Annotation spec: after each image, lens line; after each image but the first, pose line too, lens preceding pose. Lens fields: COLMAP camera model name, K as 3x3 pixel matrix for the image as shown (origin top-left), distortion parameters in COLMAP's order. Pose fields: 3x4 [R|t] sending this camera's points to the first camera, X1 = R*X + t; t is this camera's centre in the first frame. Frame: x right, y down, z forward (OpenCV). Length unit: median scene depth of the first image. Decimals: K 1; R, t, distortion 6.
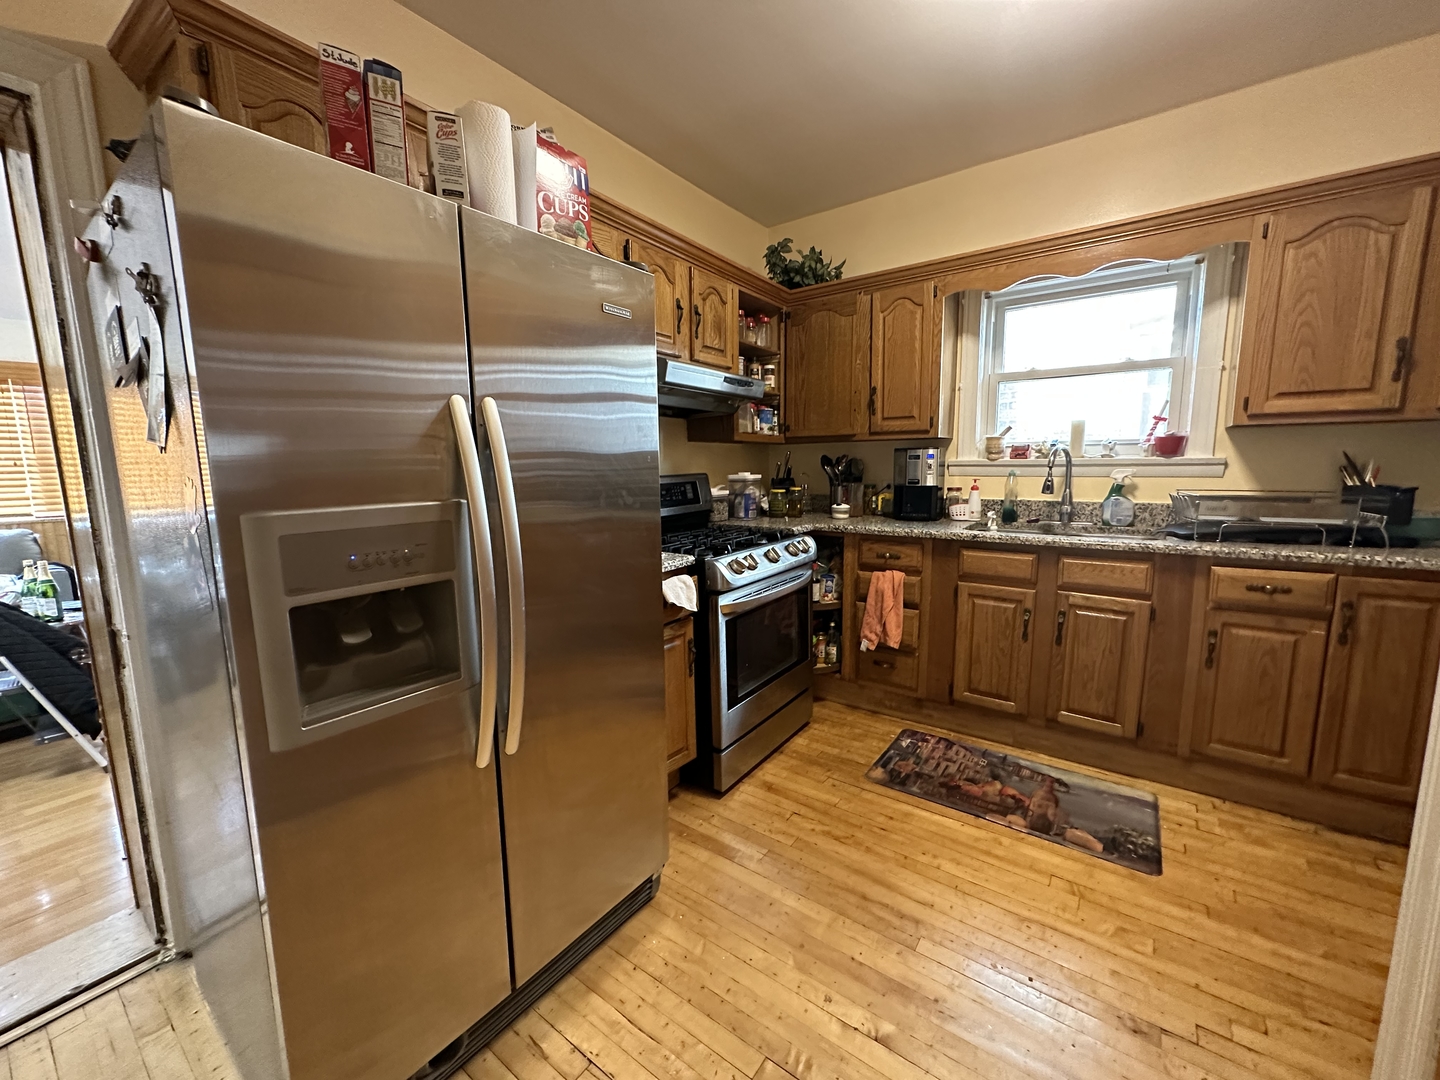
lens RADIAL K [[574.0, 0, 717.7], [0, 574.0, 543.1], [0, 0, 1]] dist [-0.001988, 0.000299]
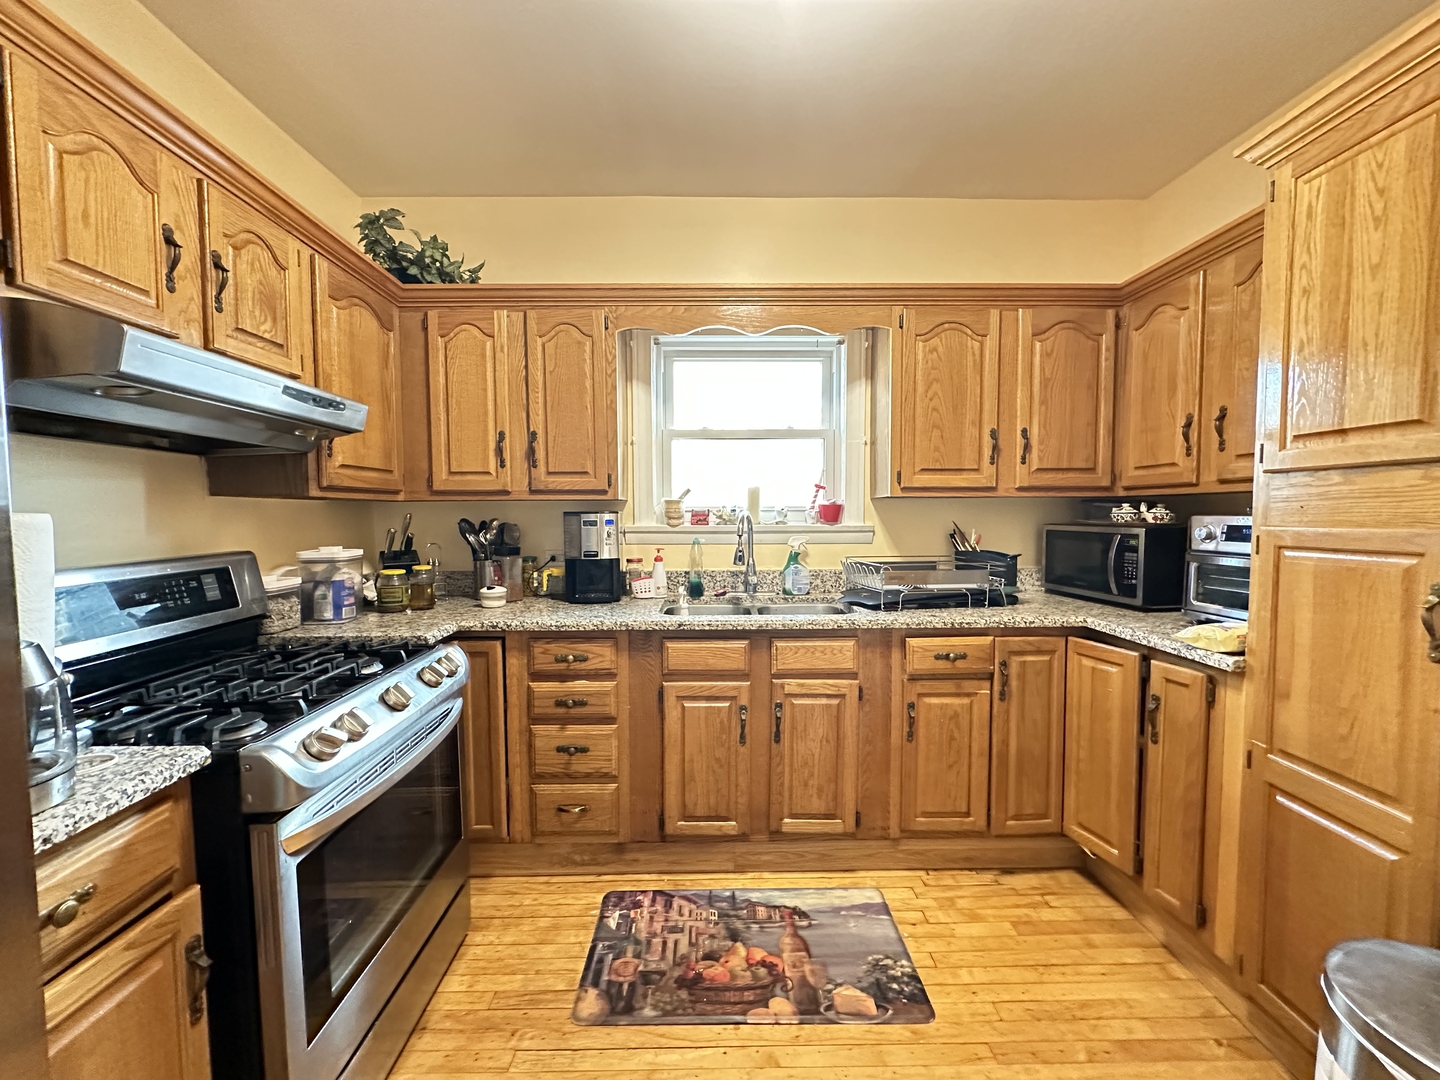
lens RADIAL K [[574.0, 0, 718.6], [0, 574.0, 541.6], [0, 0, 1]] dist [-0.001988, 0.000299]
pose [[0.799973, -0.021619, 0.599646, 0.012132], [0.077505, 0.994702, -0.067536, -0.067525], [-0.595009, 0.100503, 0.797411, 0.313967]]
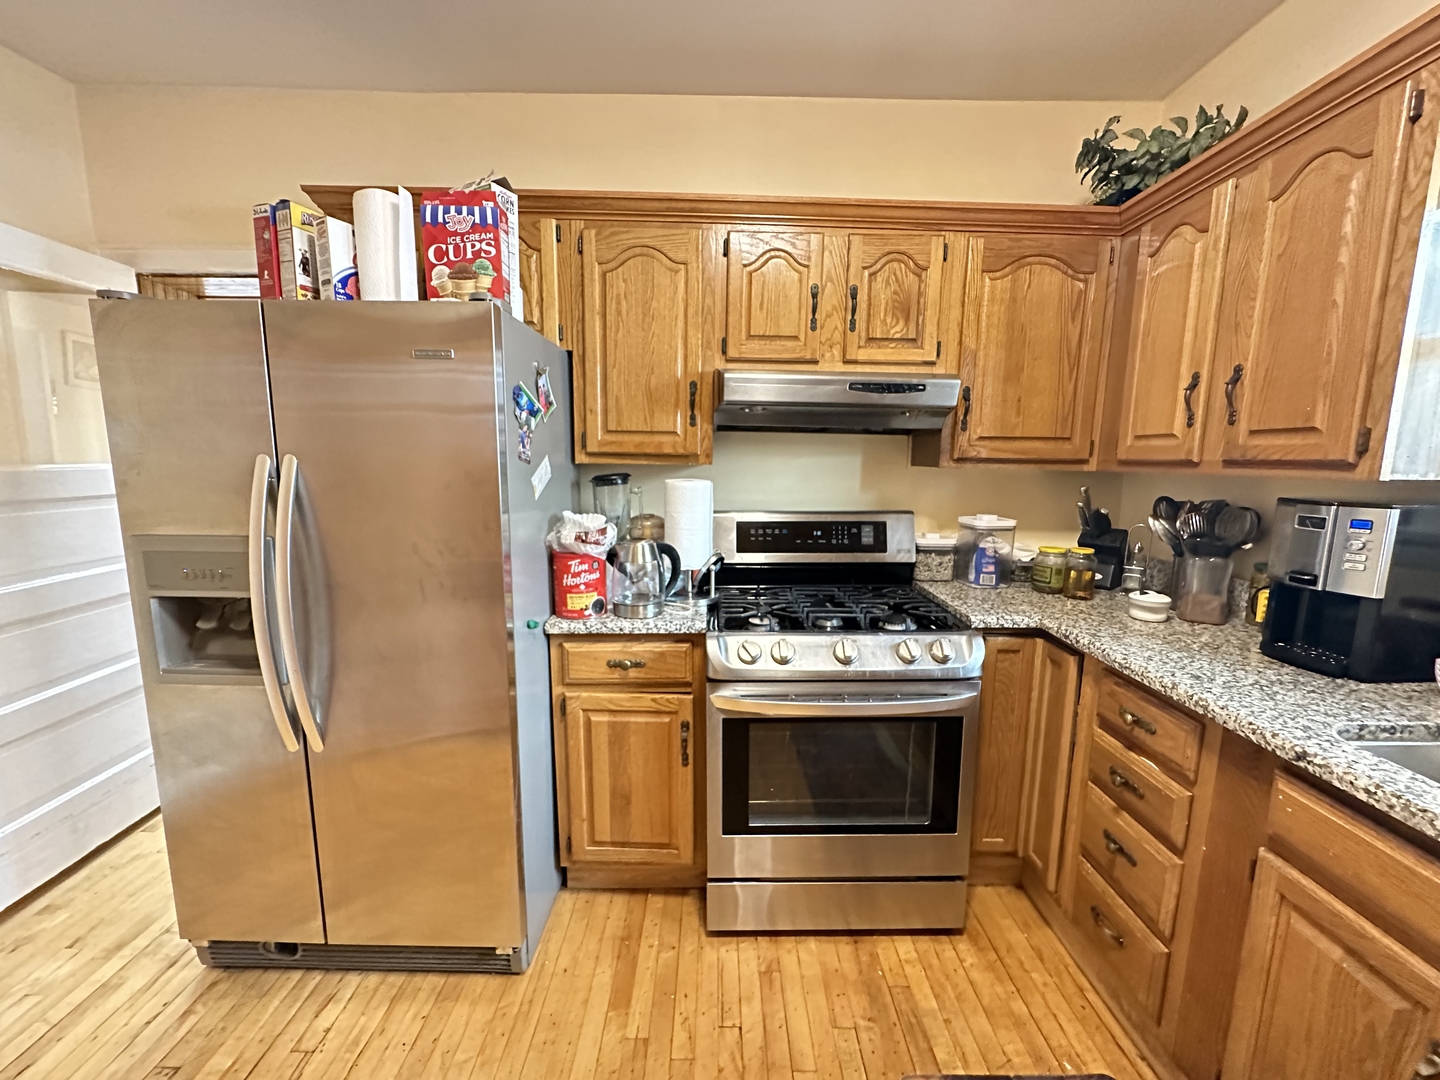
lens RADIAL K [[574.0, 0, 716.0], [0, 574.0, 541.8], [0, 0, 1]] dist [-0.001988, 0.000299]
pose [[0.588789, 0.137591, -0.796490, 0.495152], [-0.131749, 0.988564, 0.073378, -0.126073], [0.797477, 0.061733, 0.600183, 0.453114]]
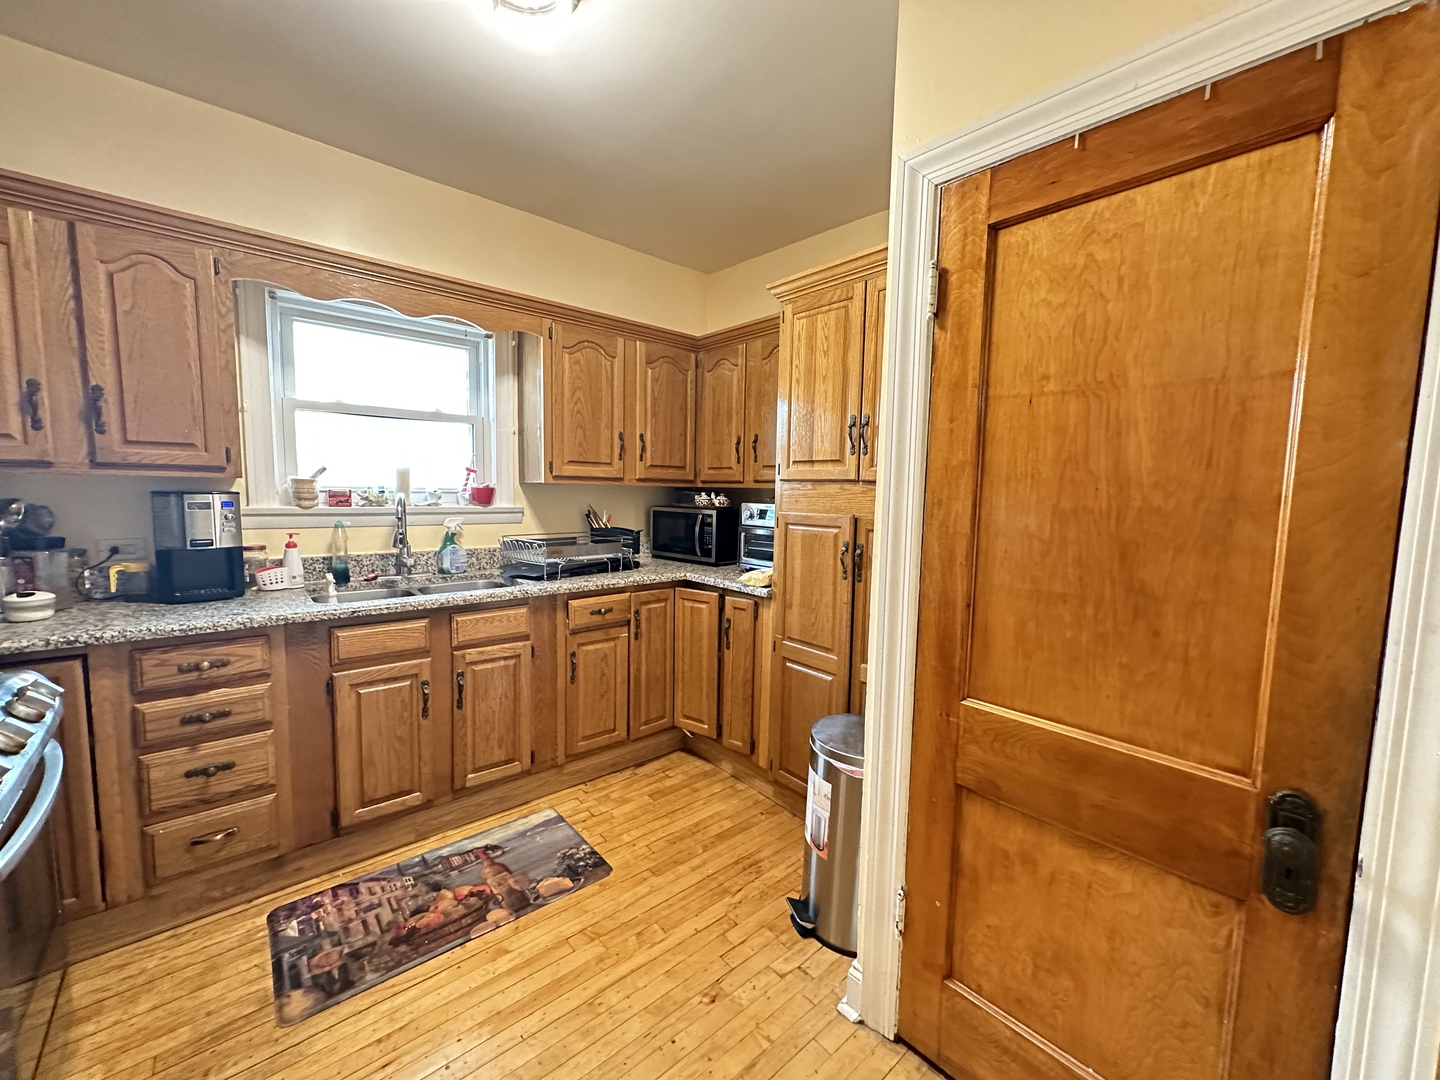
lens RADIAL K [[574.0, 0, 721.1], [0, 574.0, 541.9], [0, 0, 1]] dist [-0.001988, 0.000299]
pose [[0.220420, -0.072614, 0.972698, -0.194582], [0.112520, 0.992461, 0.048591, -0.085890], [-0.968893, 0.098737, 0.226929, 0.323072]]
